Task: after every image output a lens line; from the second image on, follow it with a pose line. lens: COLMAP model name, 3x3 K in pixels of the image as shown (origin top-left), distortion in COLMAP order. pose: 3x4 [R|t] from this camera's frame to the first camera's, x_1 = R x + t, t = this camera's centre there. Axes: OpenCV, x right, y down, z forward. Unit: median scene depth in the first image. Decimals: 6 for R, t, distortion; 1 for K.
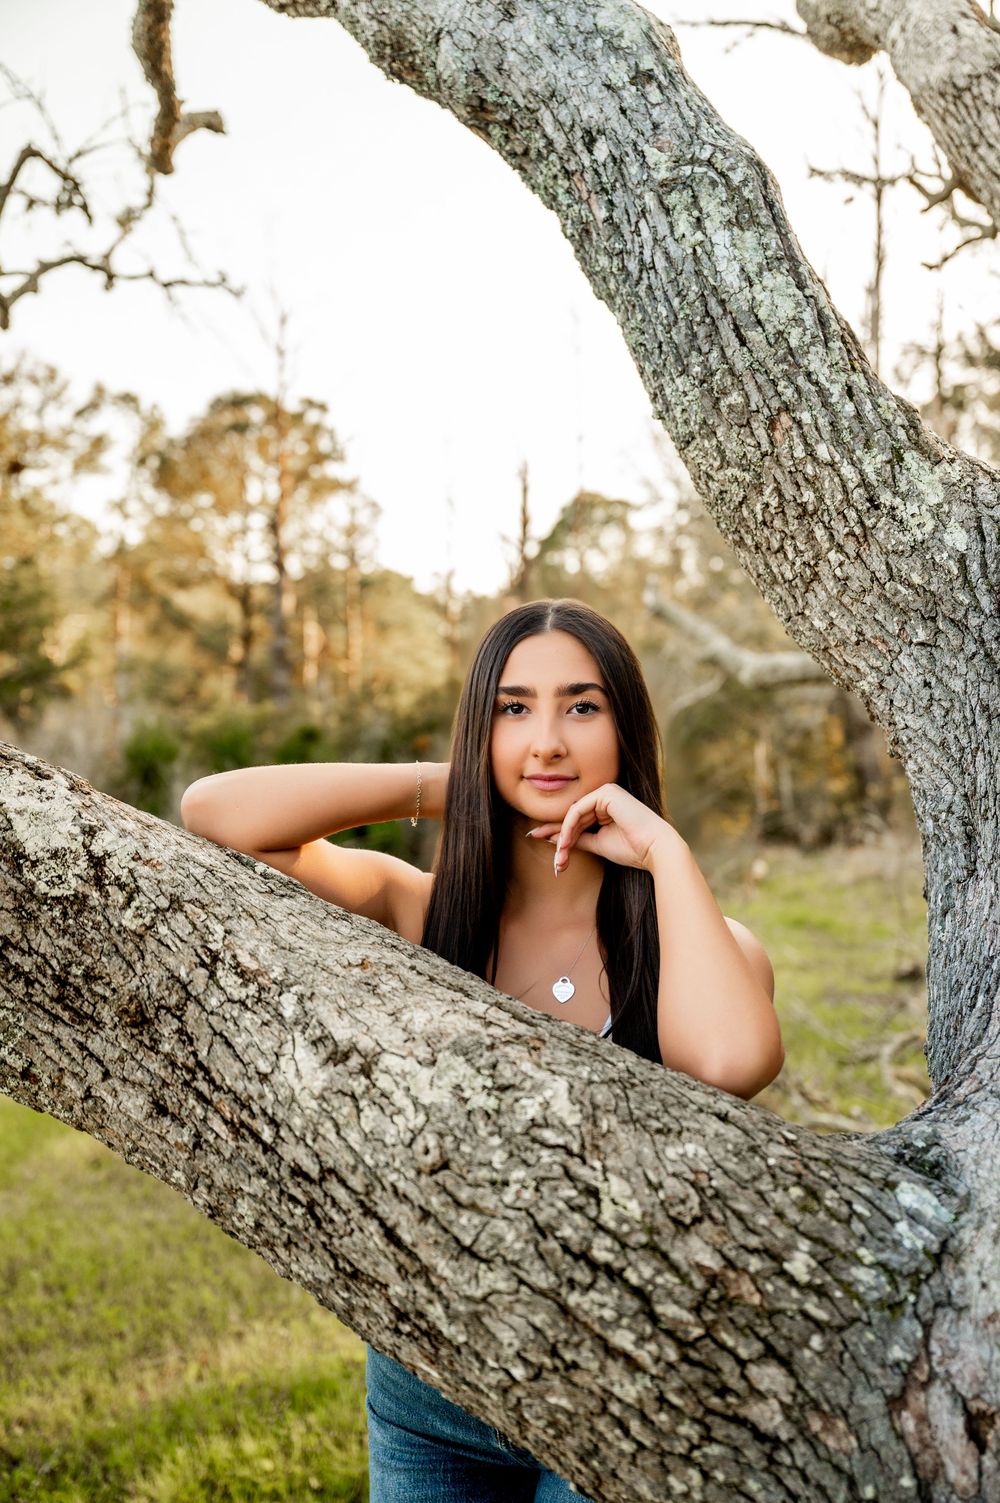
lens RADIAL K [[1567.3, 0, 500.0], [0, 1567.3, 751.5], [0, 0, 1]] dist [0.008465, 0.010247]
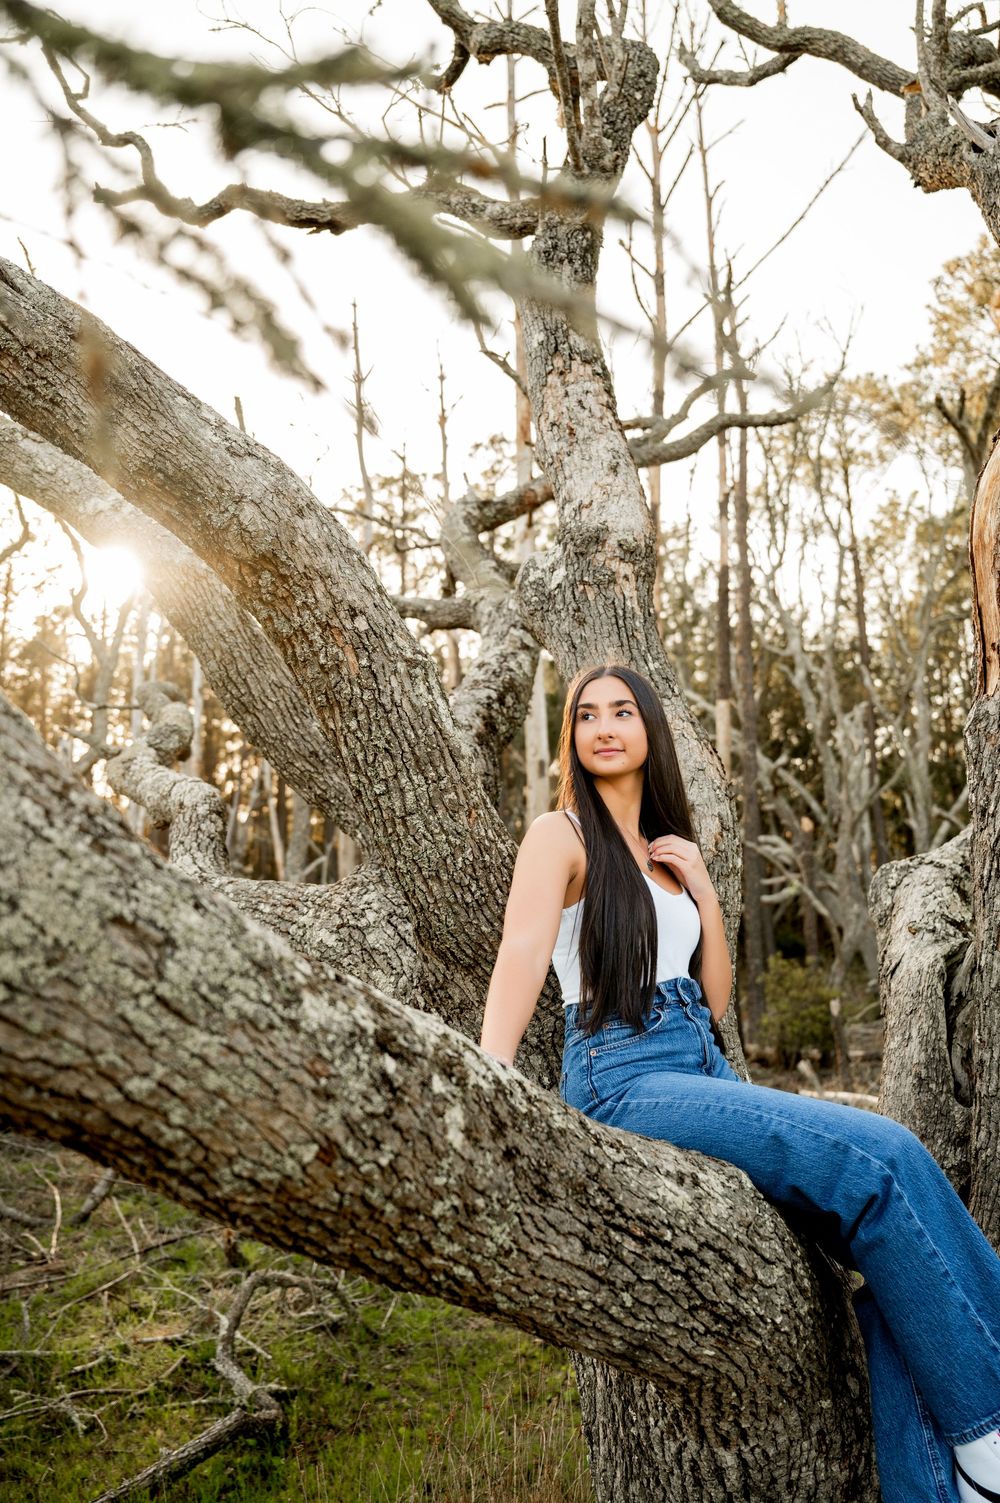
lens RADIAL K [[1233.2, 0, 500.0], [0, 1233.2, 751.5], [0, 0, 1]] dist [-0.001394, -0.000019]
pose [[0.352110, 0.166456, 0.921038, -1.118592], [0.022790, 0.982242, -0.186230, -0.018745], [-0.935681, 0.086564, 0.342064, 0.490787]]
